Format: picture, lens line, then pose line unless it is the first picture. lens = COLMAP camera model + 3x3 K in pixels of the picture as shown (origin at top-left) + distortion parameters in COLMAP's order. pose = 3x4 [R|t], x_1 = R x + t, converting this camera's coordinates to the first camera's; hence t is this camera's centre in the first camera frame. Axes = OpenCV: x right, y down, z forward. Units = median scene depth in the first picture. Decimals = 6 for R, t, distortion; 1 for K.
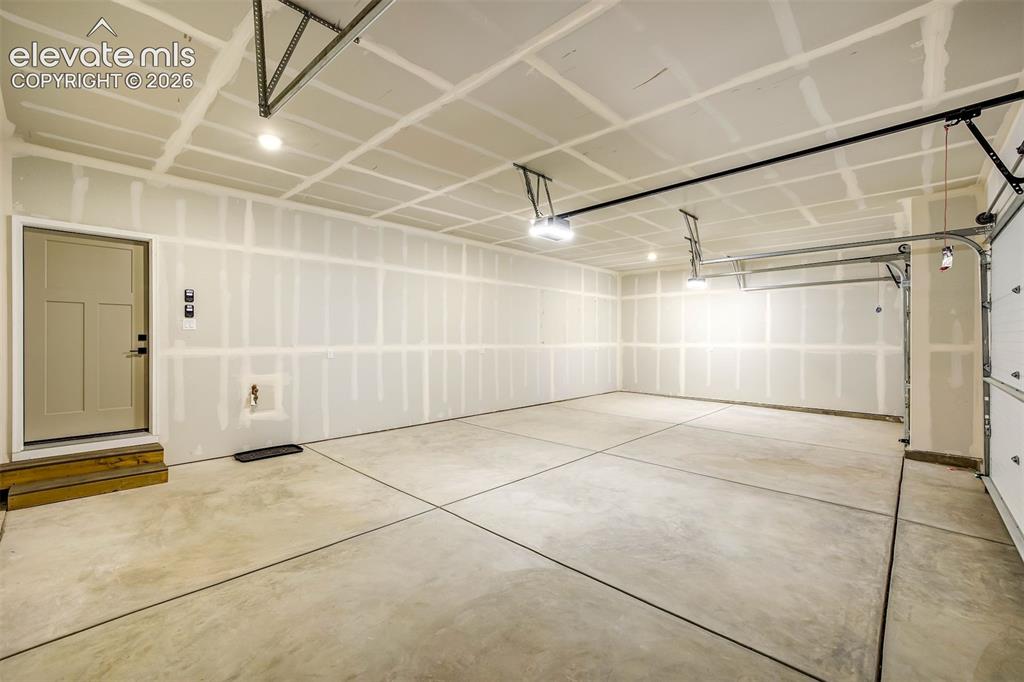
lens RADIAL K [[436.0, 0, 509.3], [0, 436.0, 339.8], [0, 0, 1]] dist [-0.020325, 0.000905]
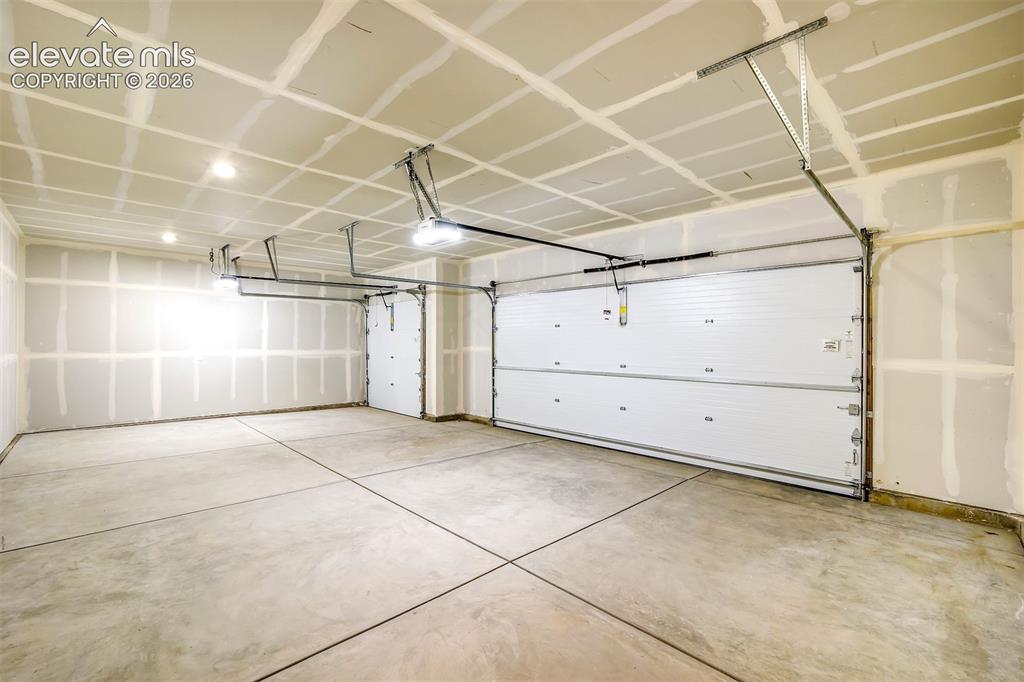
lens RADIAL K [[436.0, 0, 509.1], [0, 436.0, 338.2], [0, 0, 1]] dist [-0.020325, 0.000905]
pose [[0.051446, 0.009773, 0.998628, -0.742049], [0.001303, 0.999951, -0.009853, -0.018627], [-0.998675, 0.001808, 0.051431, 0.730009]]
